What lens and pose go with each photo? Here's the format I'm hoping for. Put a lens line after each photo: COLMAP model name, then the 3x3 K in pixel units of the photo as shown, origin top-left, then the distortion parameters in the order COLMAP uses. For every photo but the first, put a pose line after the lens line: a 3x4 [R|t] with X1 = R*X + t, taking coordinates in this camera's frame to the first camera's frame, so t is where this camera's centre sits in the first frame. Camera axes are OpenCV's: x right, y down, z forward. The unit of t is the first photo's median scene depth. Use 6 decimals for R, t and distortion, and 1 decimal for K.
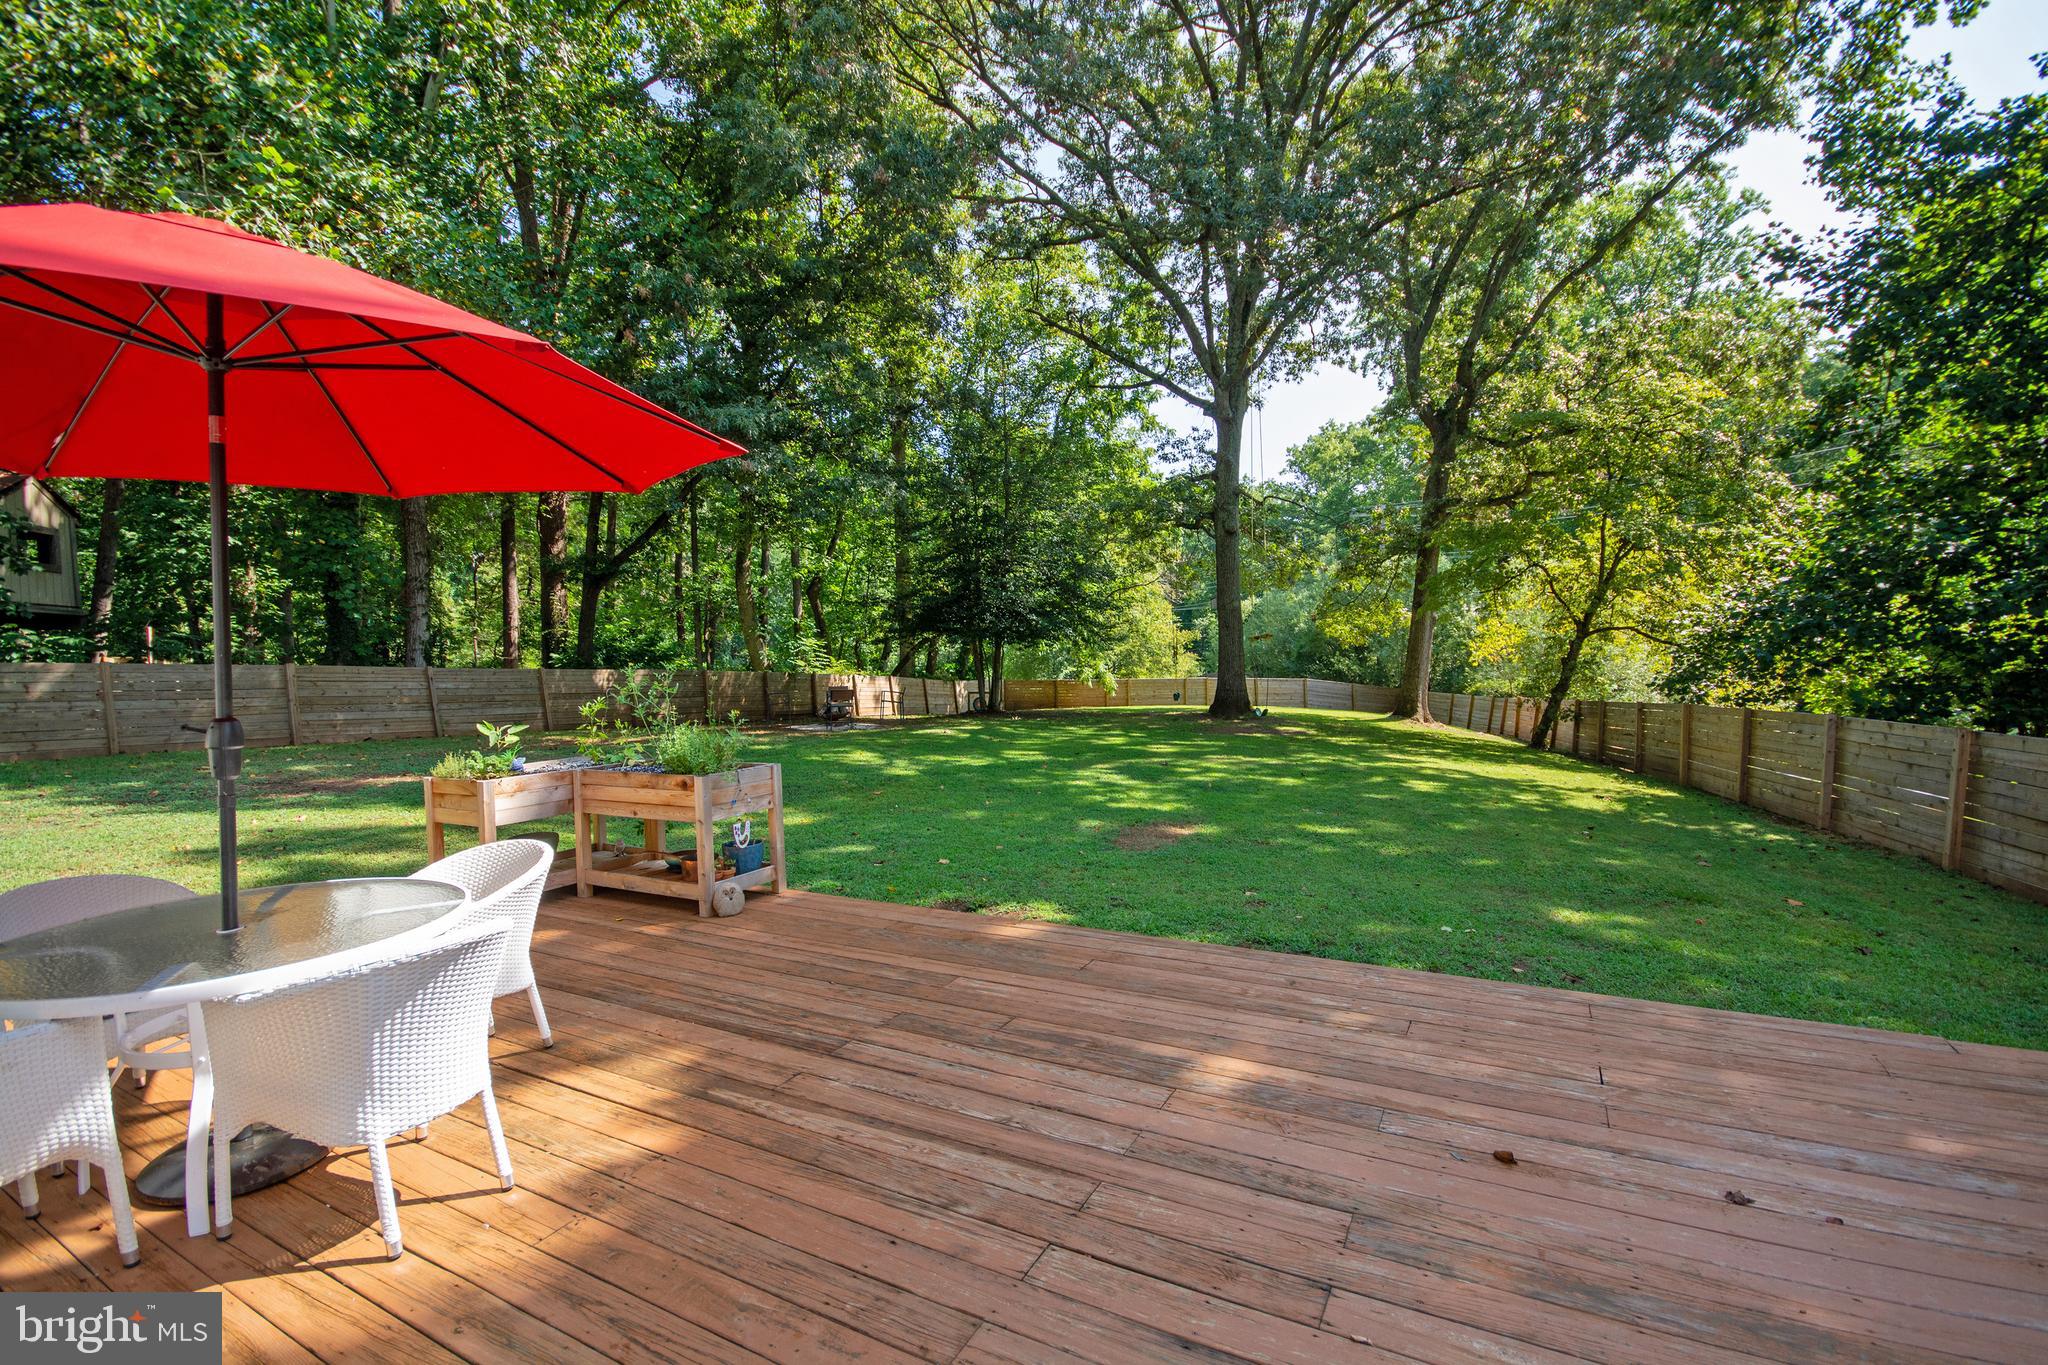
lens RADIAL K [[911.2, 0, 1024.0], [0, 911.2, 682.5], [0, 0, 1]] dist [-0.005019, -0.000586]
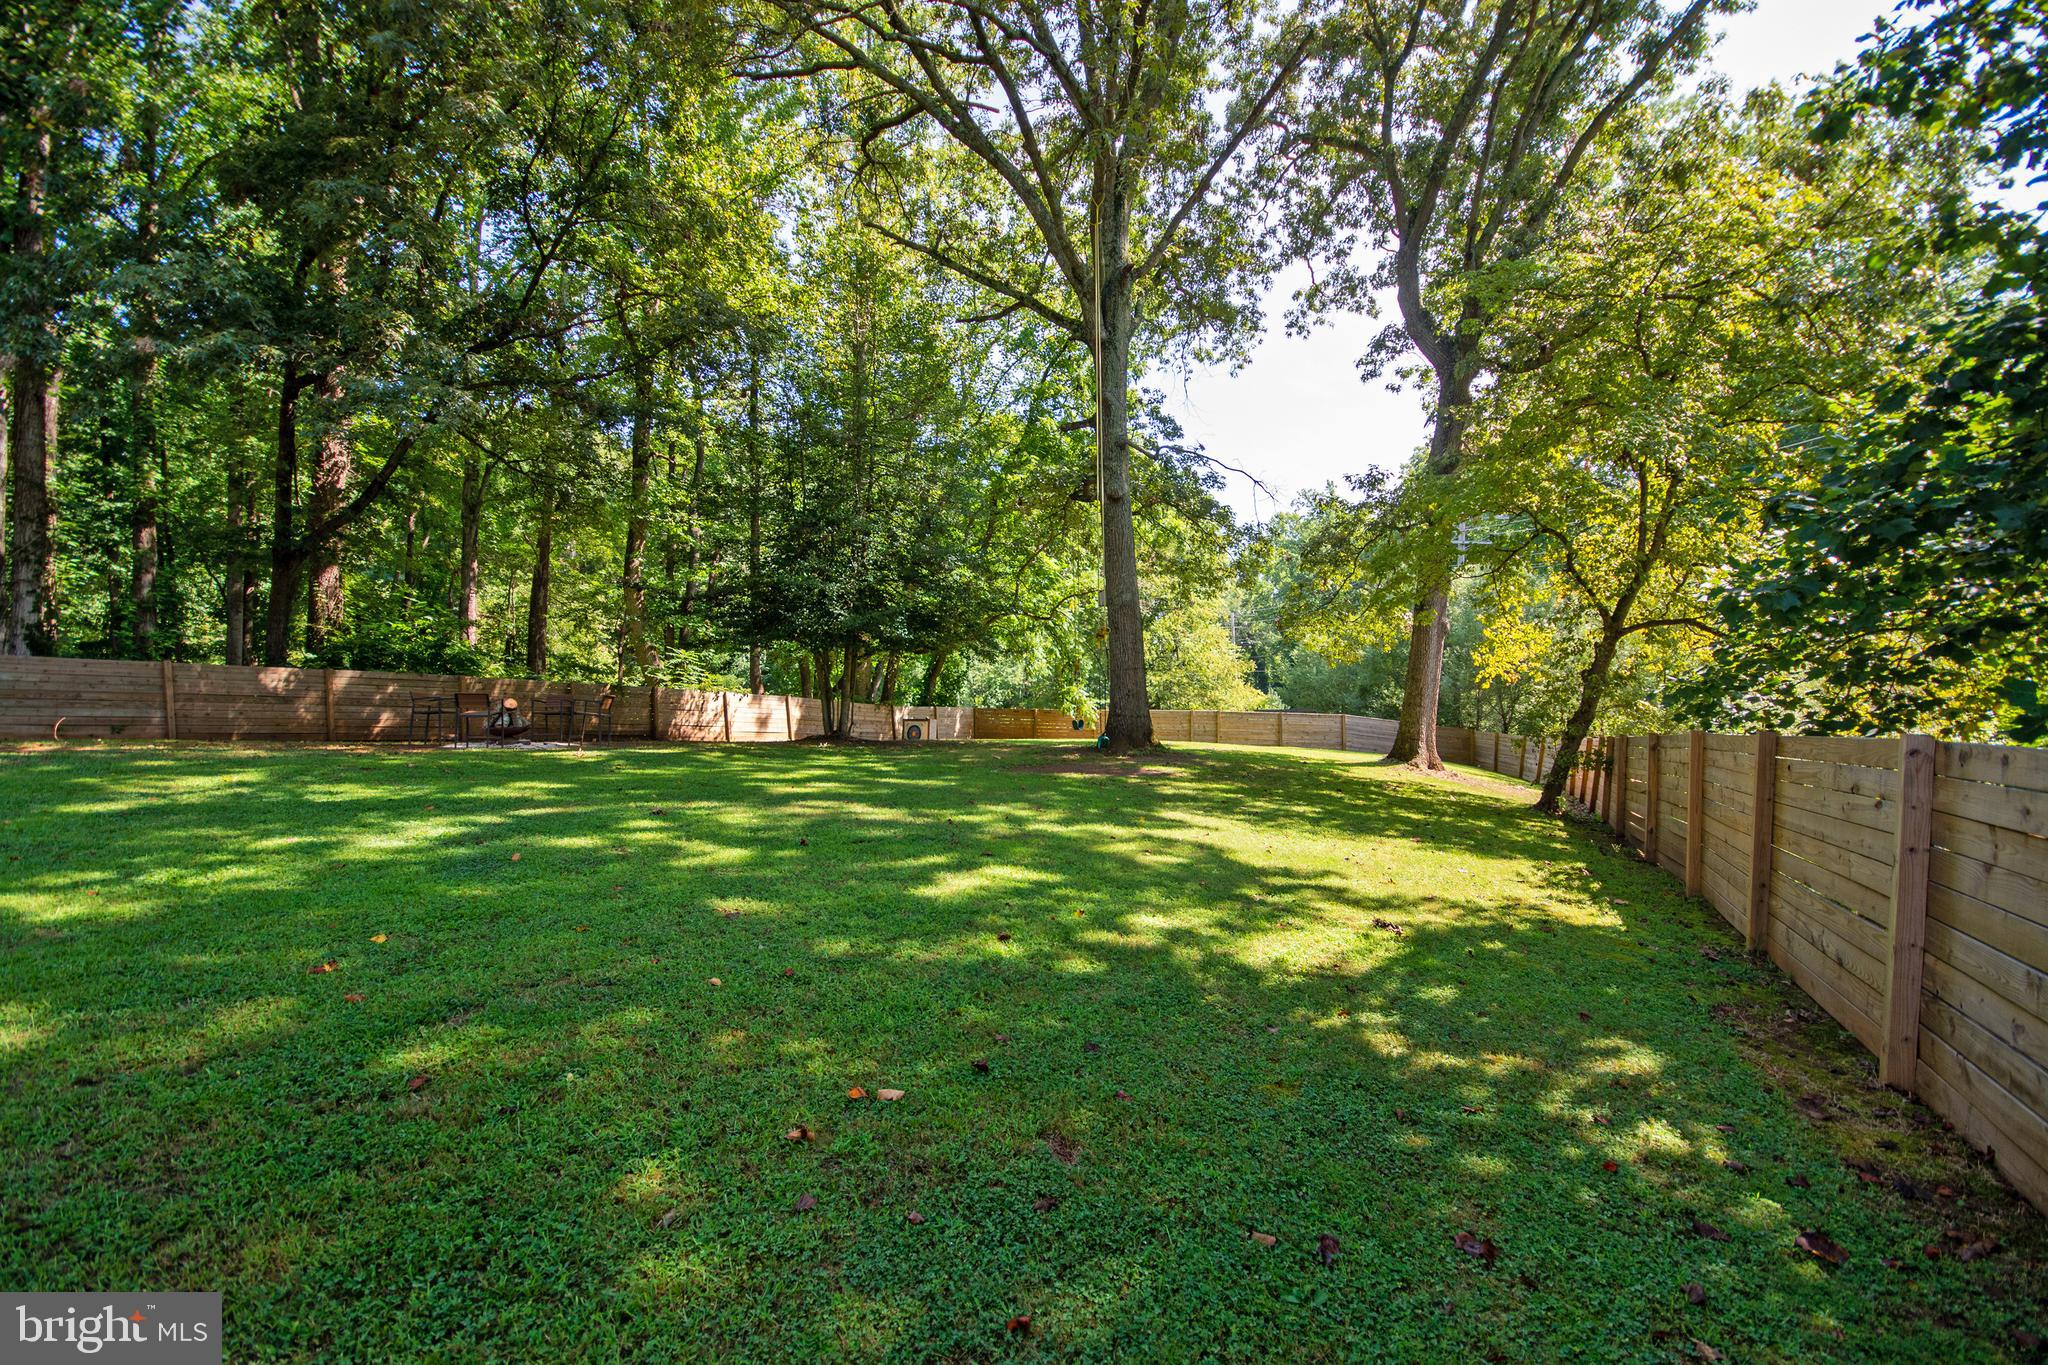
lens RADIAL K [[911.2, 0, 1024.0], [0, 911.2, 682.5], [0, 0, 1]] dist [-0.005019, -0.000586]
pose [[0.987215, 0.015450, -0.158643, 0.237301], [-0.022410, 0.998859, -0.042177, 0.012925], [0.157810, 0.045193, 0.986435, 0.239584]]
